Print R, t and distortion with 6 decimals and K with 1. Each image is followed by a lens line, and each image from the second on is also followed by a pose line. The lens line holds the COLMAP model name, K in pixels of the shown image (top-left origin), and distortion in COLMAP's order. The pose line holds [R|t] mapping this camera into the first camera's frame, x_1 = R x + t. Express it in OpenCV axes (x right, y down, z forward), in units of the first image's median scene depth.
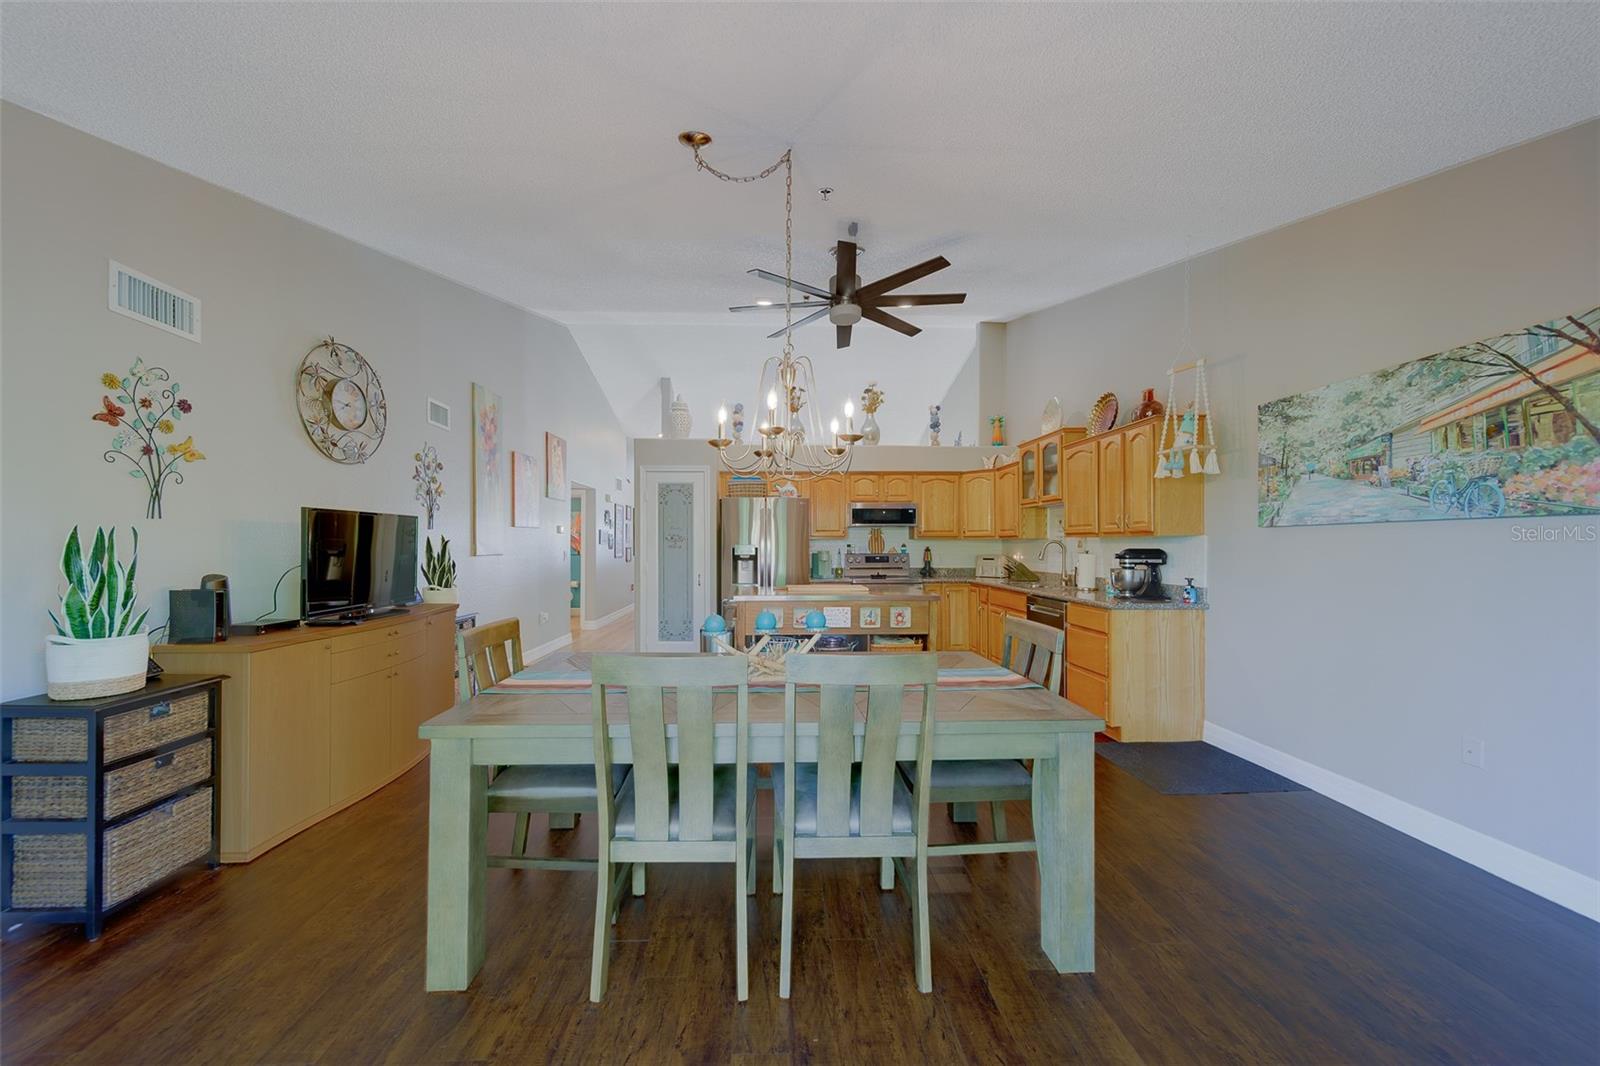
lens RADIAL K [[561.9, 0, 777.5], [0, 561.9, 540.8], [0, 0, 1]] dist [0.010503, -0.000016]
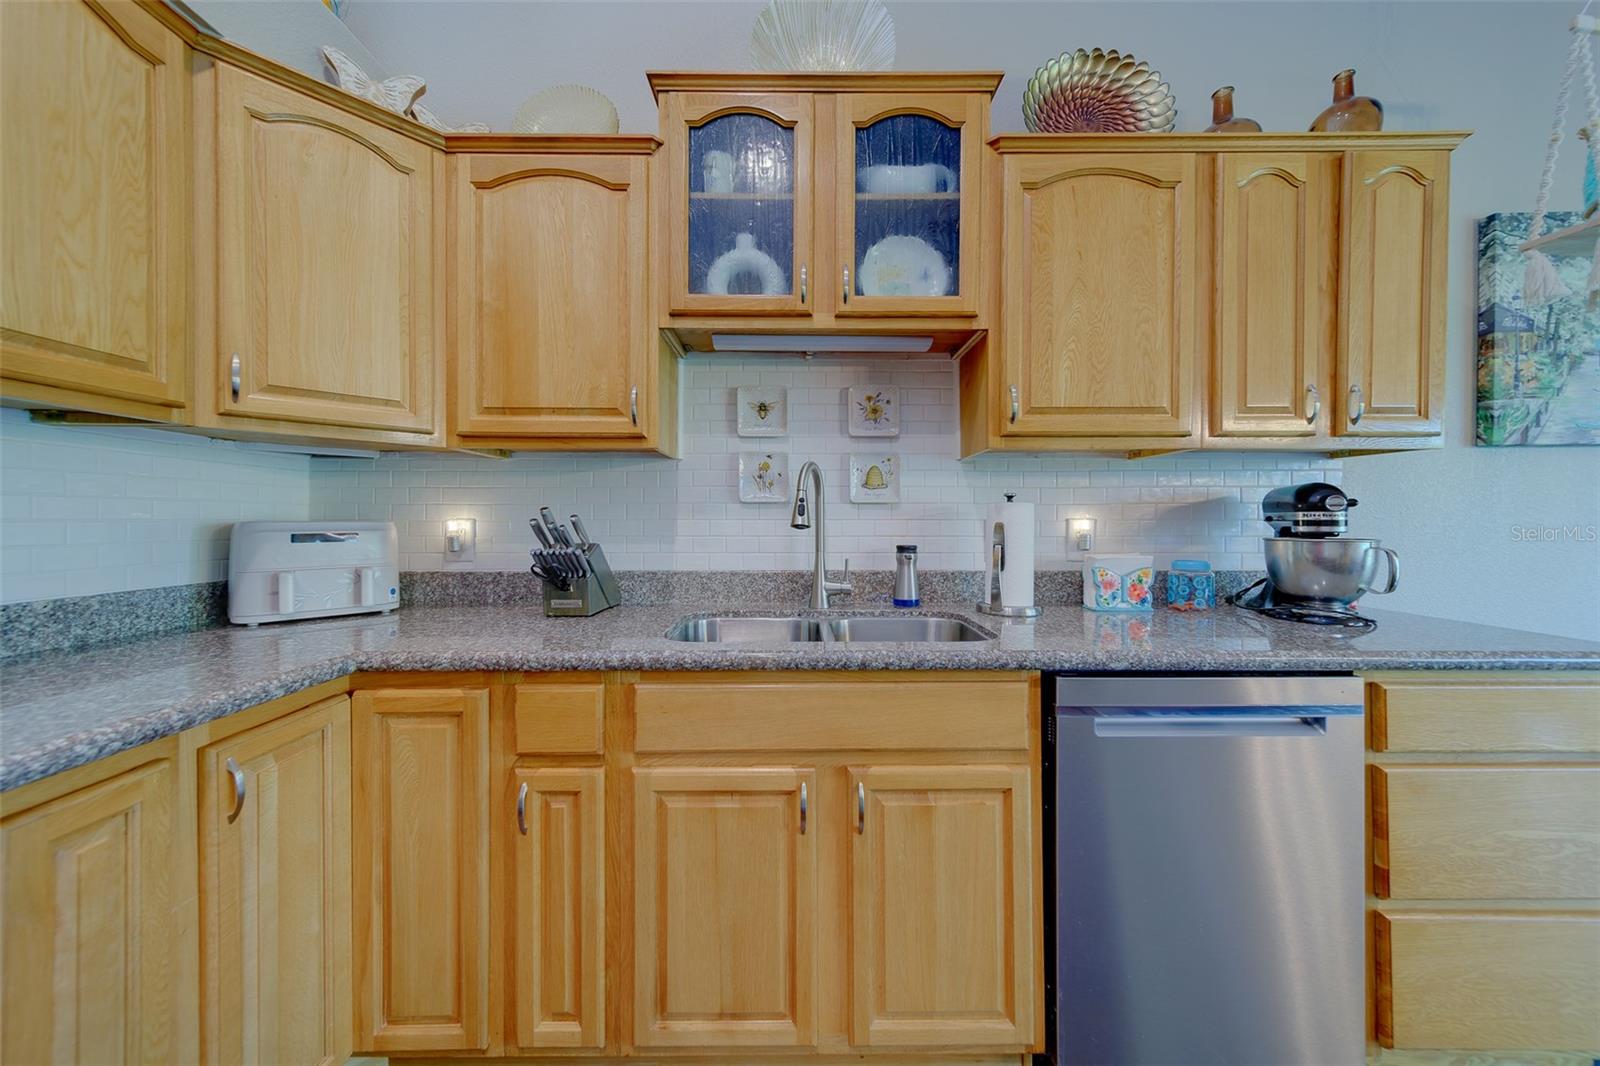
lens RADIAL K [[561.9, 0, 808.7], [0, 561.9, 519.9], [0, 0, 1]] dist [0.010503, -0.000016]
pose [[0.015421, 0.001688, 0.999880, 0.171505], [-0.006641, 0.999977, -0.001586, 0.027598], [-0.999859, -0.006615, 0.015432, 0.897263]]
